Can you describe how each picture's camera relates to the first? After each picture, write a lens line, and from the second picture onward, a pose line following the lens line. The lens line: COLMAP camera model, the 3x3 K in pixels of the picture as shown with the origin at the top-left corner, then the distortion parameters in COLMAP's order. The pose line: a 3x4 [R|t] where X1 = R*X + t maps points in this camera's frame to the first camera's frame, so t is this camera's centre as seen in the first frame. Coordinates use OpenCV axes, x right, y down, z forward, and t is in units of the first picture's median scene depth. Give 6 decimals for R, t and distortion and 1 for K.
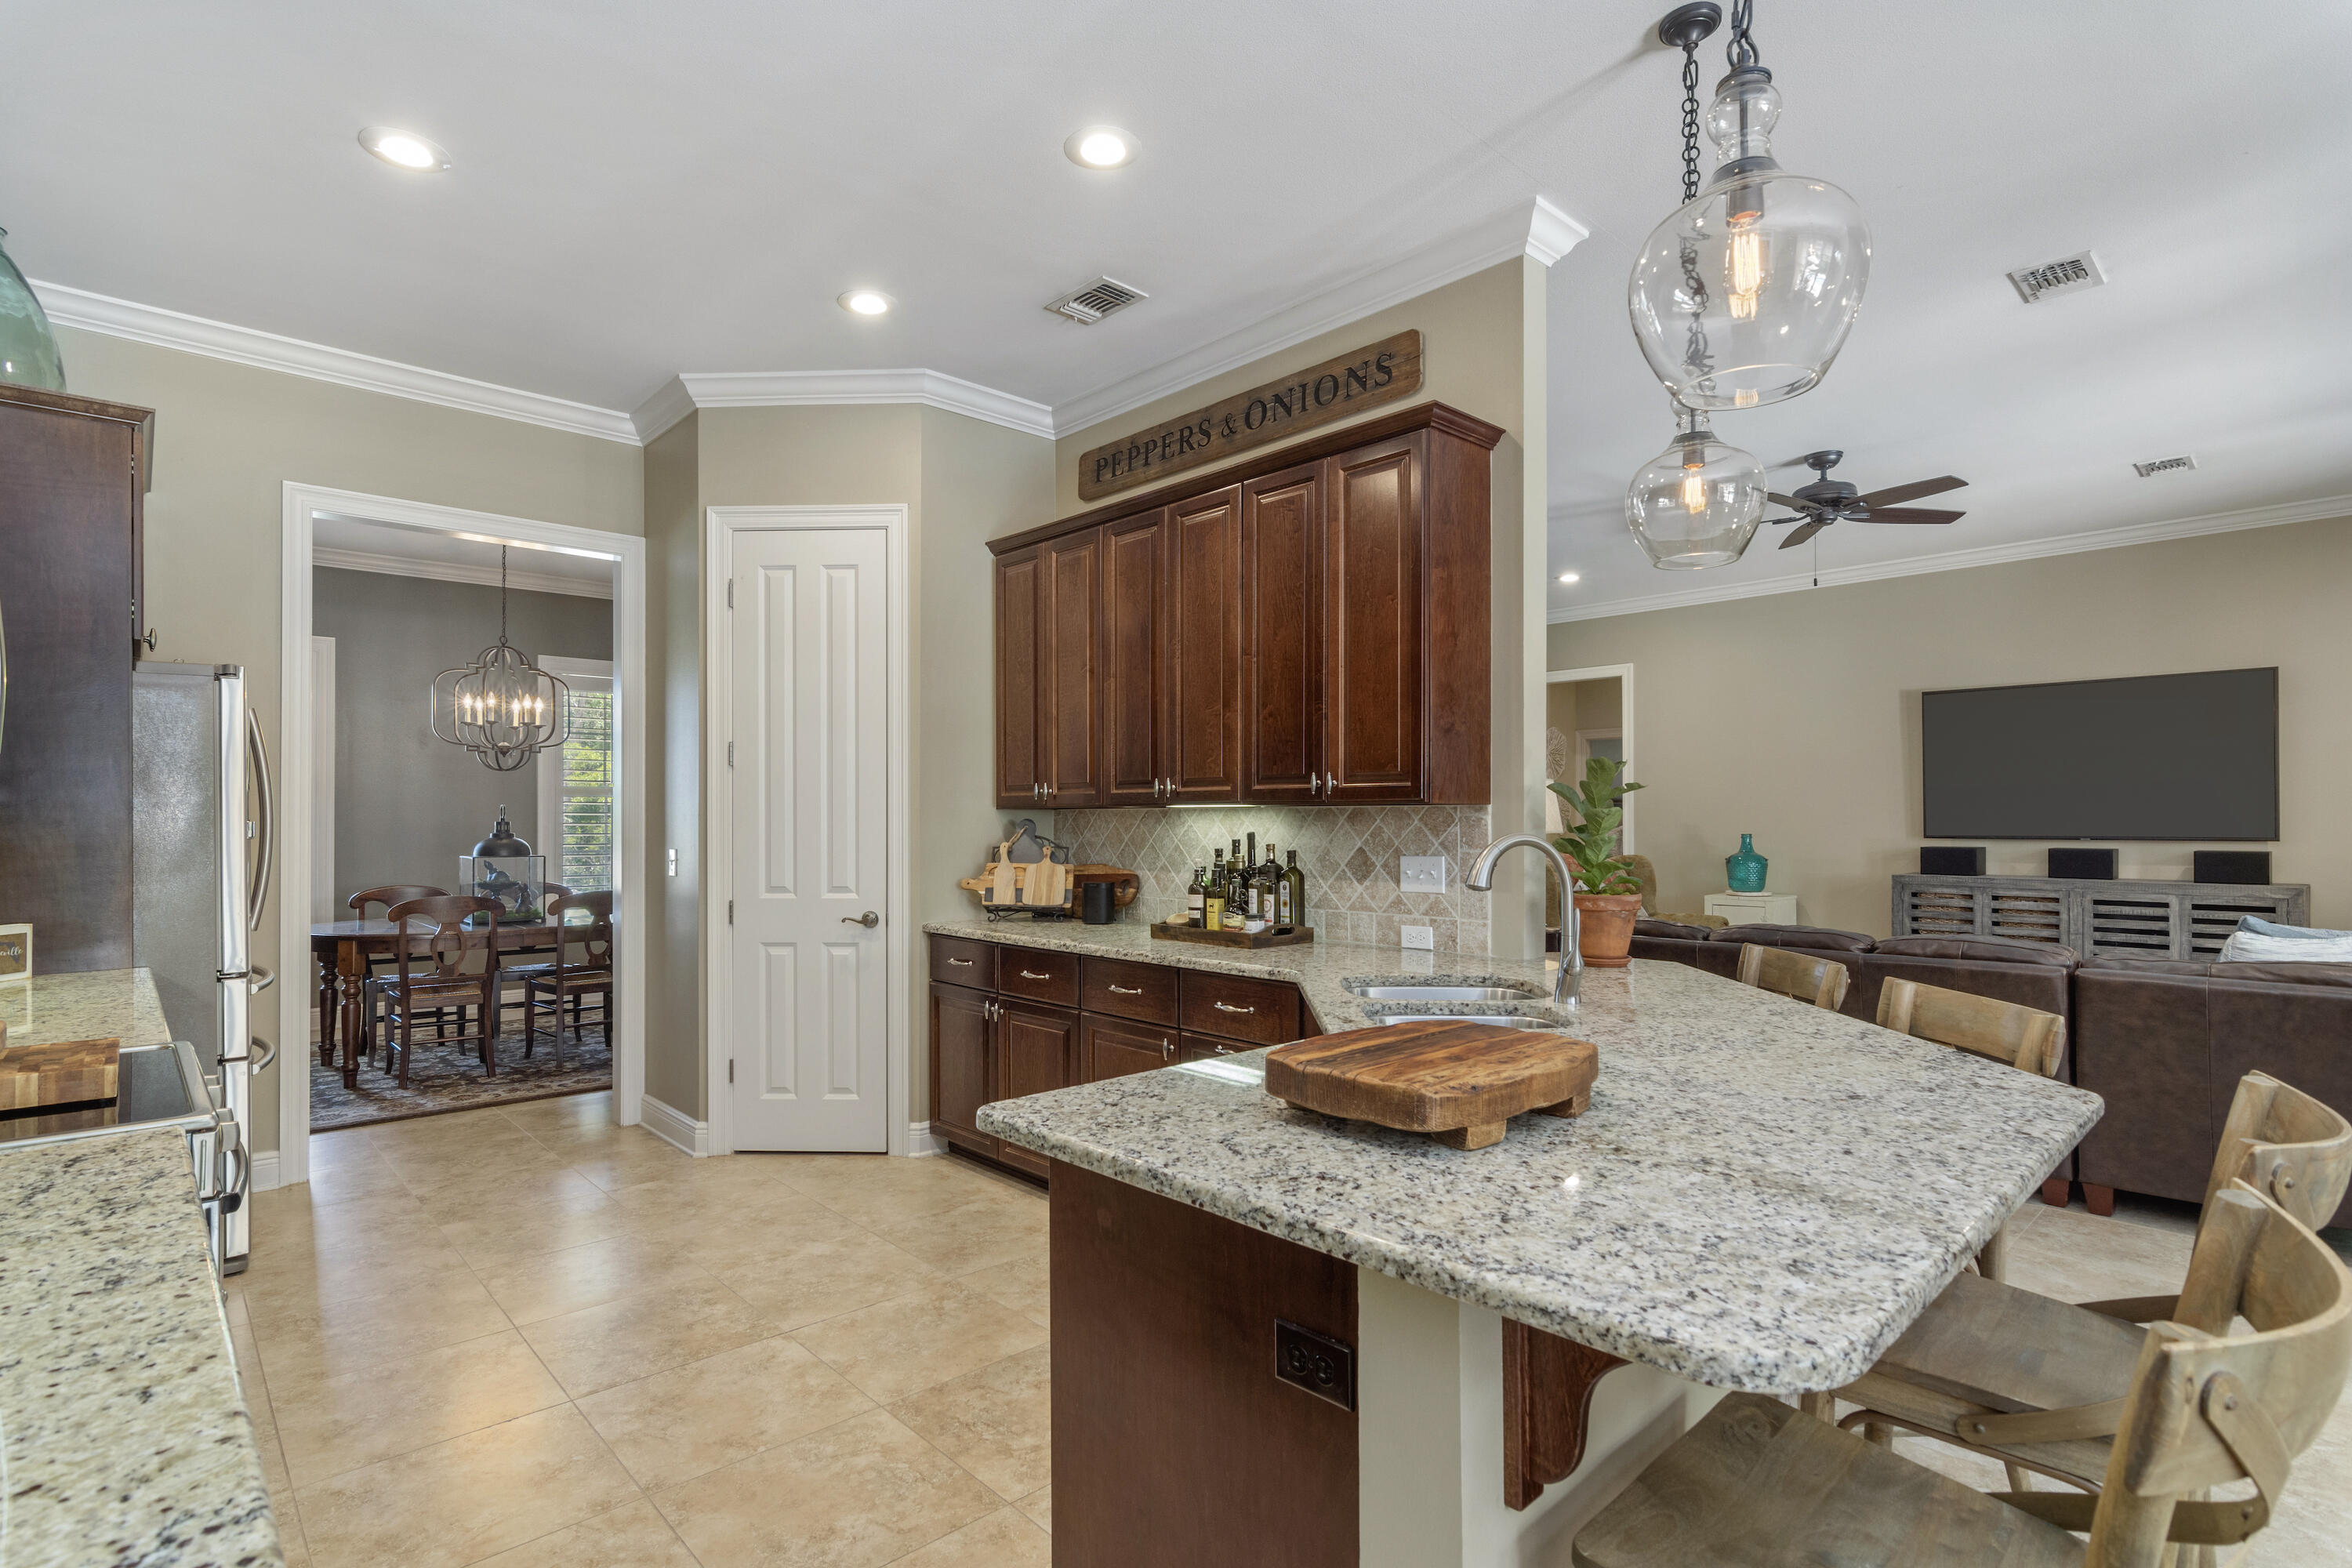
lens RADIAL K [[1133.6, 0, 1168.1], [0, 1133.6, 818.9], [0, 0, 1]] dist [-0.003066, 0.000045]
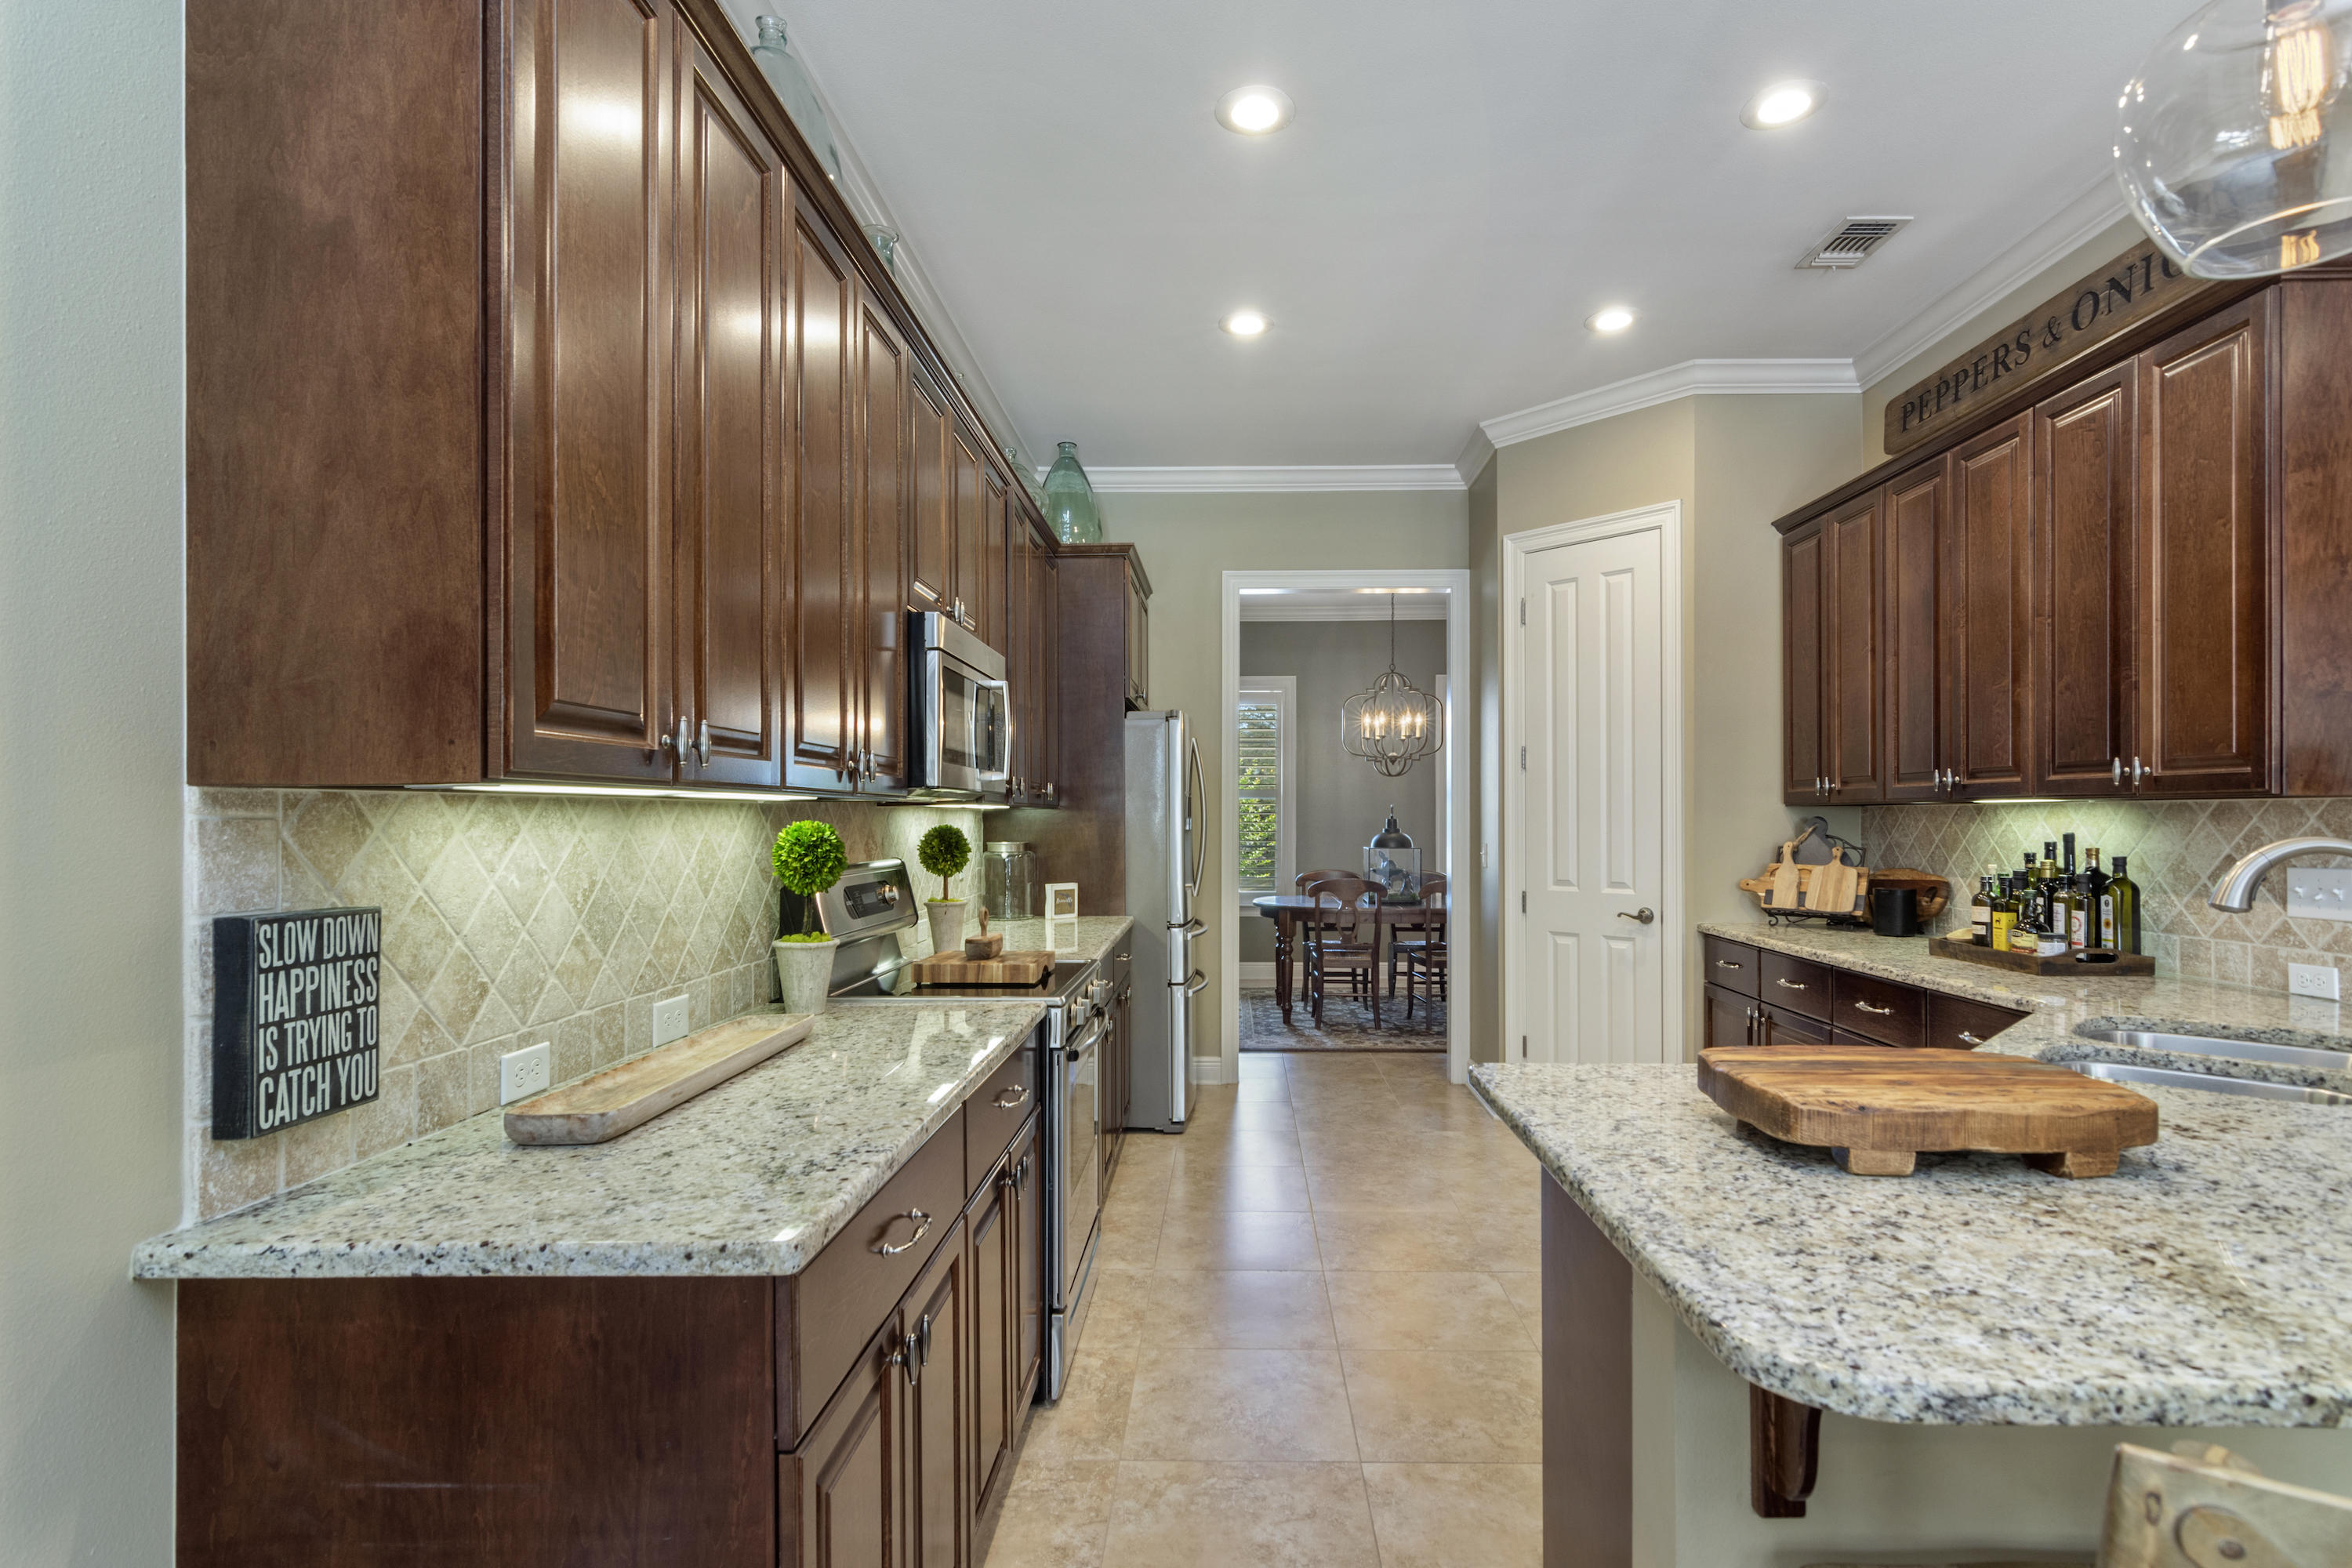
lens RADIAL K [[1143.2, 0, 1179.2], [0, 1143.2, 817.3], [0, 0, 1]] dist [-0.005910, -0.000663]
pose [[0.703233, 0.000324, -0.710959, 0.203468], [0.000179, 1.000000, 0.000633, -0.000112], [0.710959, -0.000572, 0.703233, -0.018510]]
